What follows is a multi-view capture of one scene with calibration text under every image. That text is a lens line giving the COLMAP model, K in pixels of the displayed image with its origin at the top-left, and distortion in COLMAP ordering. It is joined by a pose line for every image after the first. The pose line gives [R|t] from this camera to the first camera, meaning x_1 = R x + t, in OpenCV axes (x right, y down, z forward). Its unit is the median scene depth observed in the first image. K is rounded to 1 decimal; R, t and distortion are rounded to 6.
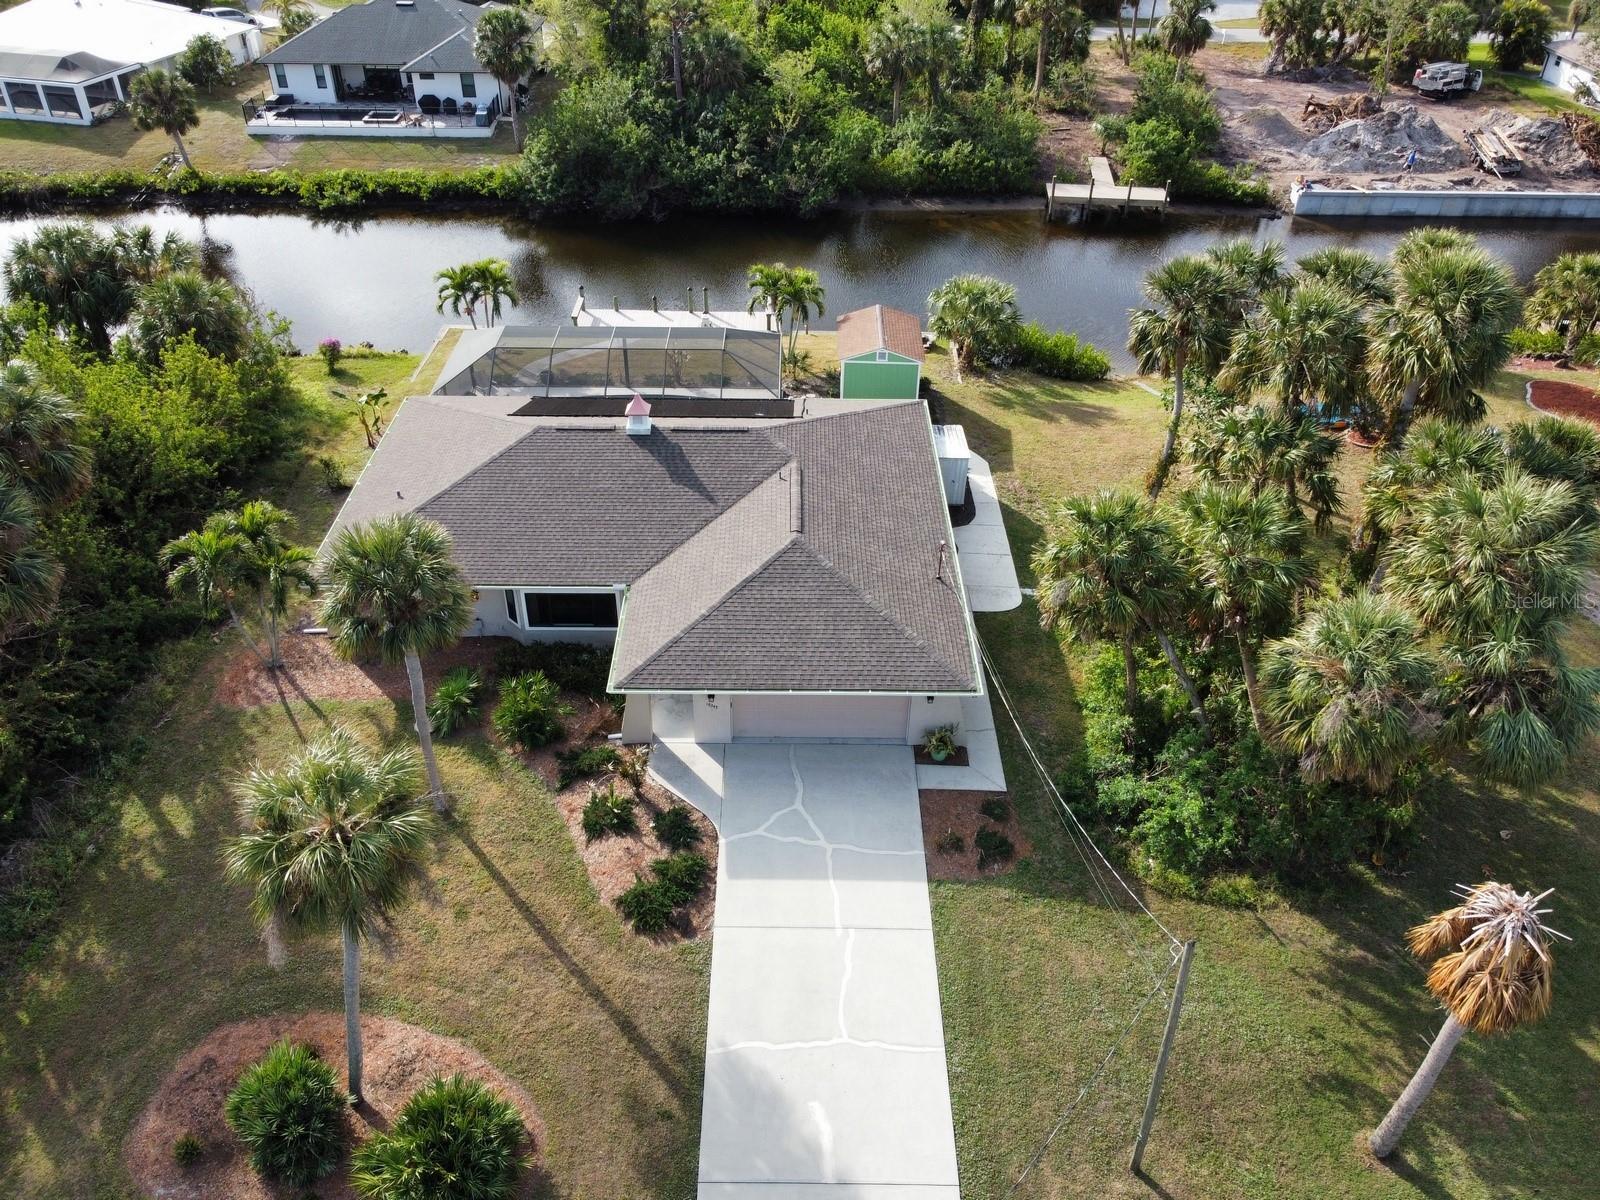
lens RADIAL K [[1221.4, 0, 795.7], [0, 1221.4, 596.2], [0, 0, 1]] dist [-0.005033, 0.001132]
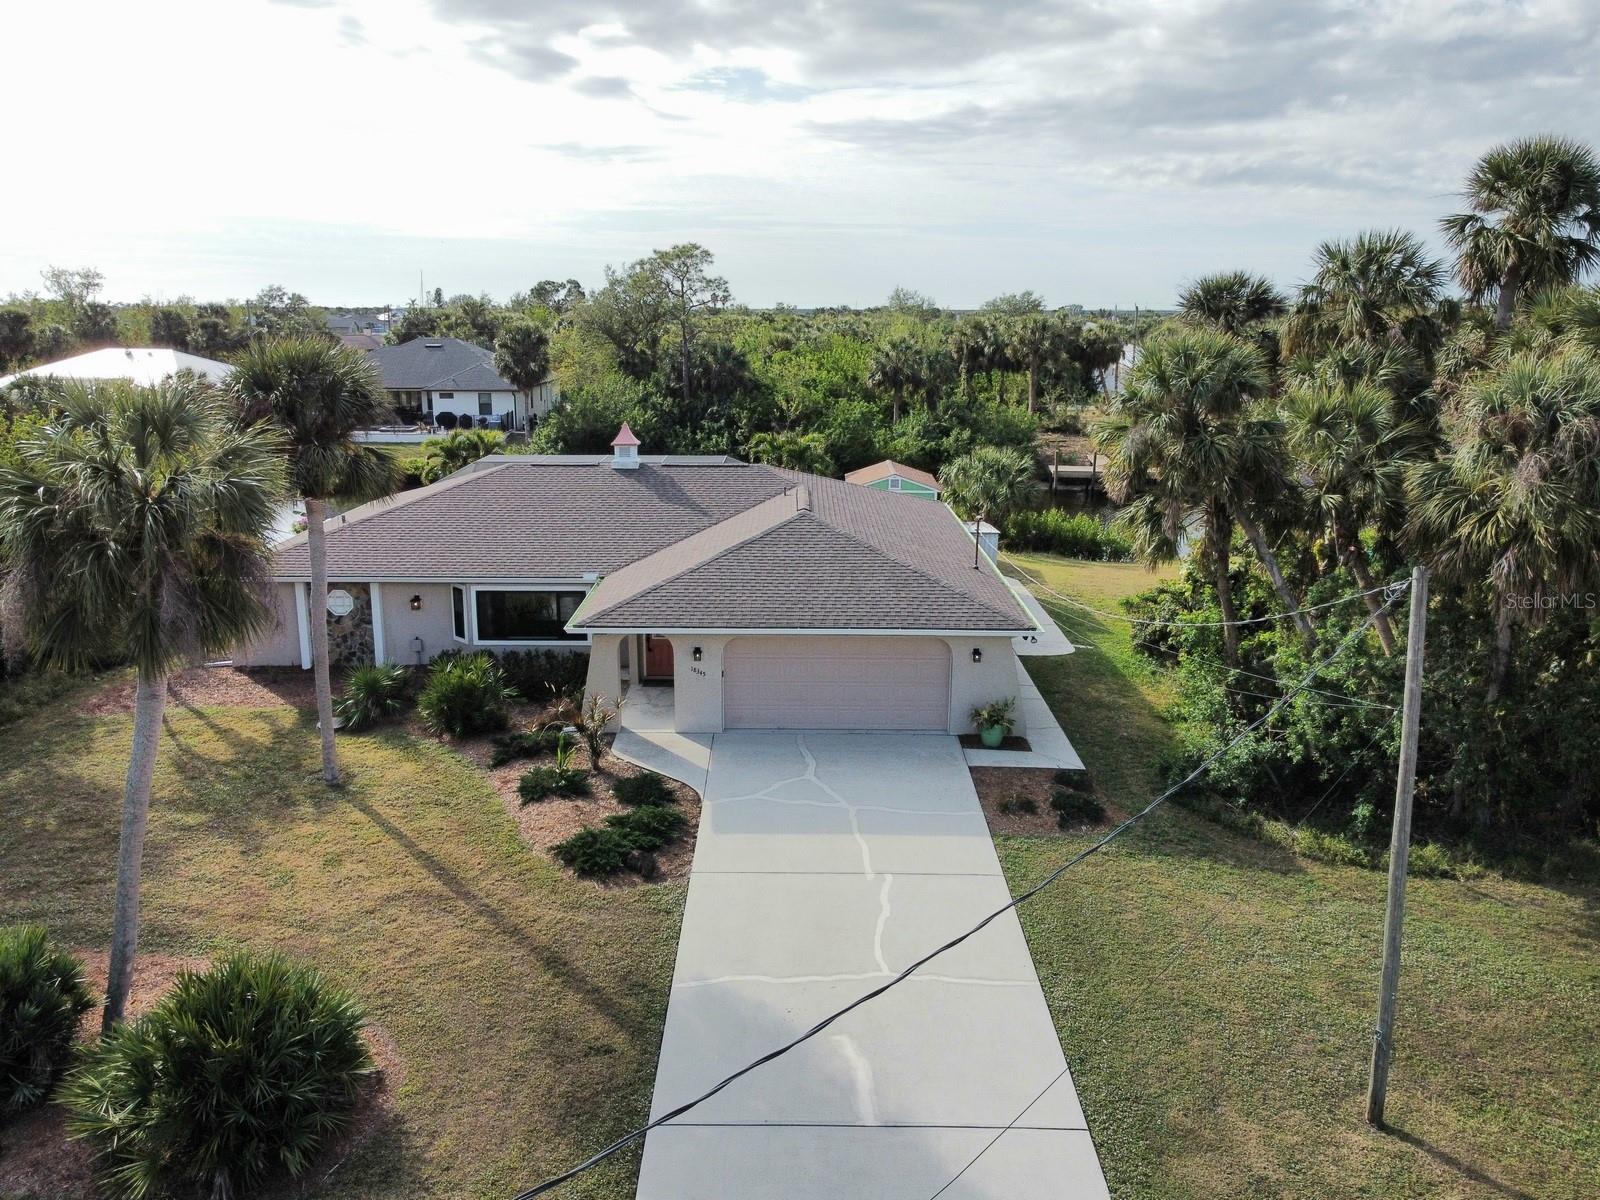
lens RADIAL K [[1221.4, 0, 795.7], [0, 1221.4, 596.2], [0, 0, 1]] dist [-0.005033, 0.001132]
pose [[0.999986, -0.004857, -0.001986, -0.004072], [0.003720, 0.923122, -0.384489, 0.329038], [0.003701, 0.384476, 0.923127, 0.246033]]
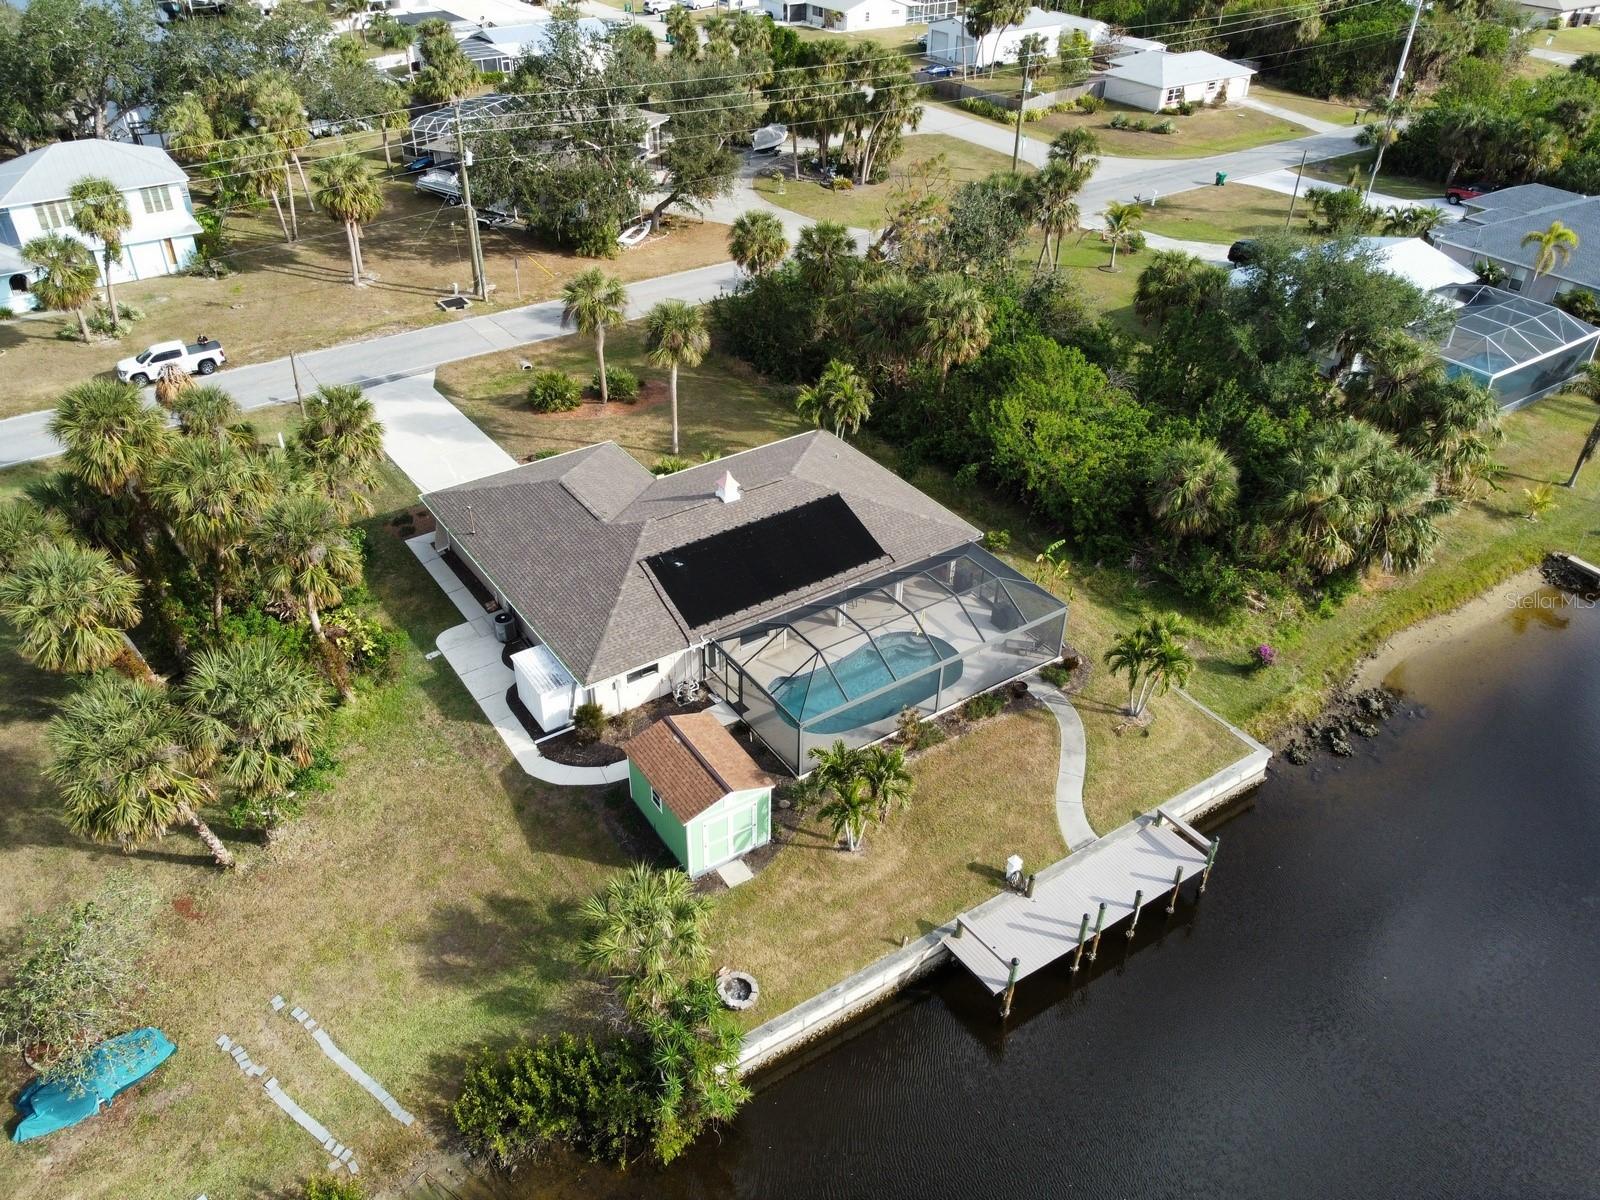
lens RADIAL K [[1221.4, 0, 795.7], [0, 1221.4, 596.2], [0, 0, 1]] dist [-0.005033, 0.001132]
pose [[-0.825566, 0.303985, -0.475430, 0.531558], [-0.346998, 0.390930, 0.852506, -1.405649], [0.445008, 0.868773, -0.217256, 1.596306]]
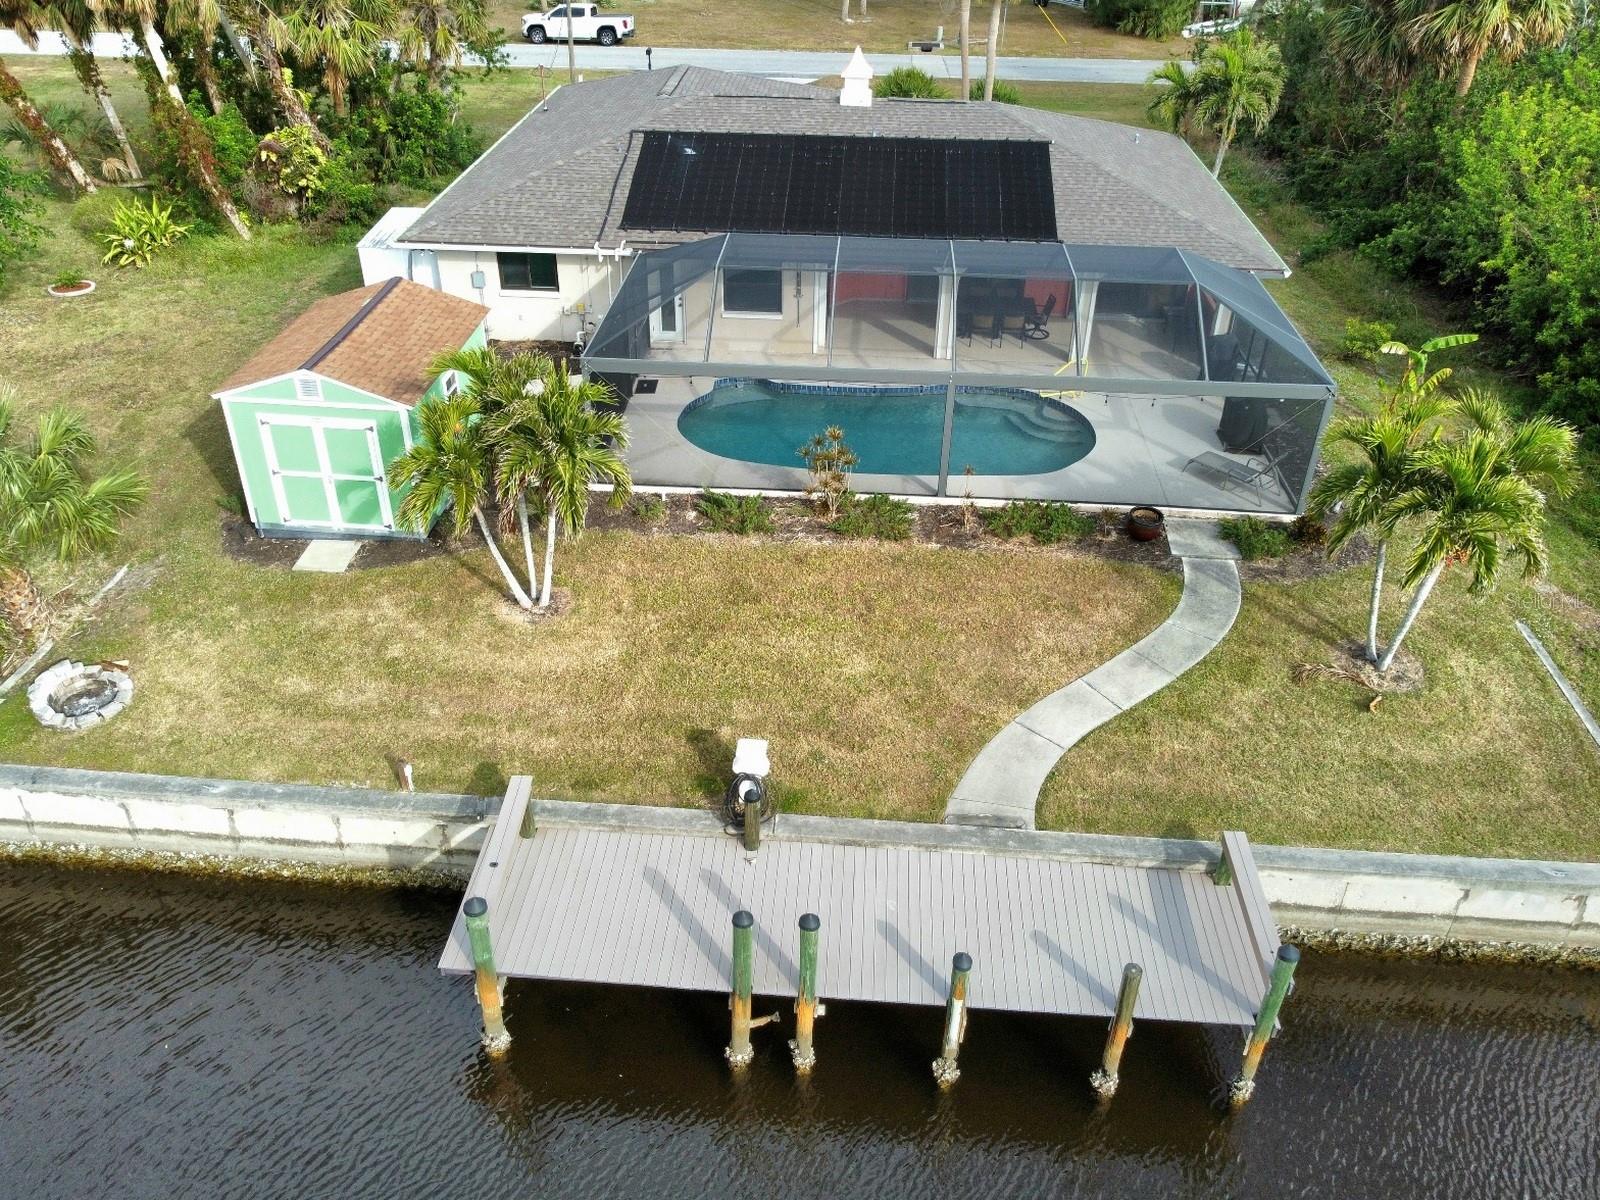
lens RADIAL K [[1245.8, 0, 795.2], [0, 1245.8, 595.4], [0, 0, 1]] dist [-0.003356, -0.000316]
pose [[-0.997738, -0.053858, 0.040237, -0.156005], [0.018407, 0.356794, 0.934002, -0.852731], [-0.064660, 0.932629, -0.354995, 1.770952]]
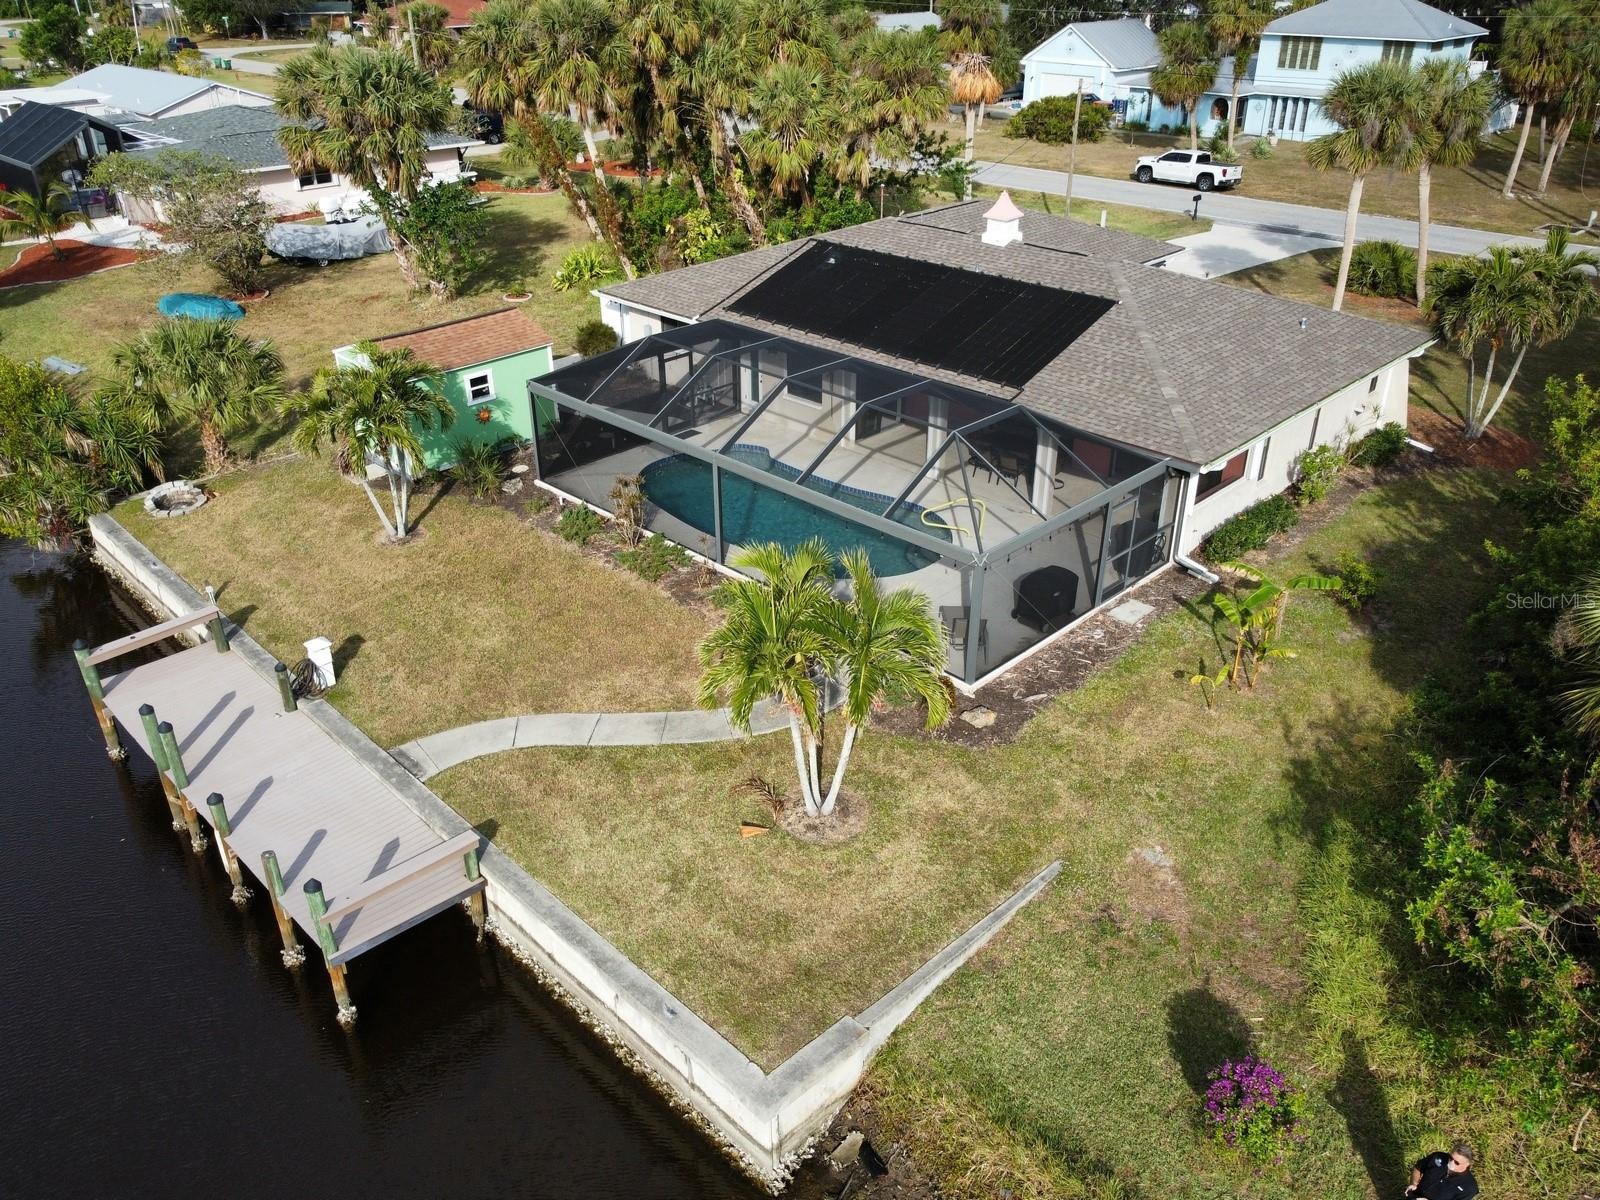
lens RADIAL K [[1221.4, 0, 795.7], [0, 1221.4, 596.2], [0, 0, 1]] dist [-0.005033, 0.001132]
pose [[-0.709388, -0.340101, 0.617332, -0.692435], [0.412144, 0.510355, 0.754768, -0.776004], [-0.571756, 0.789854, -0.221869, 1.634457]]
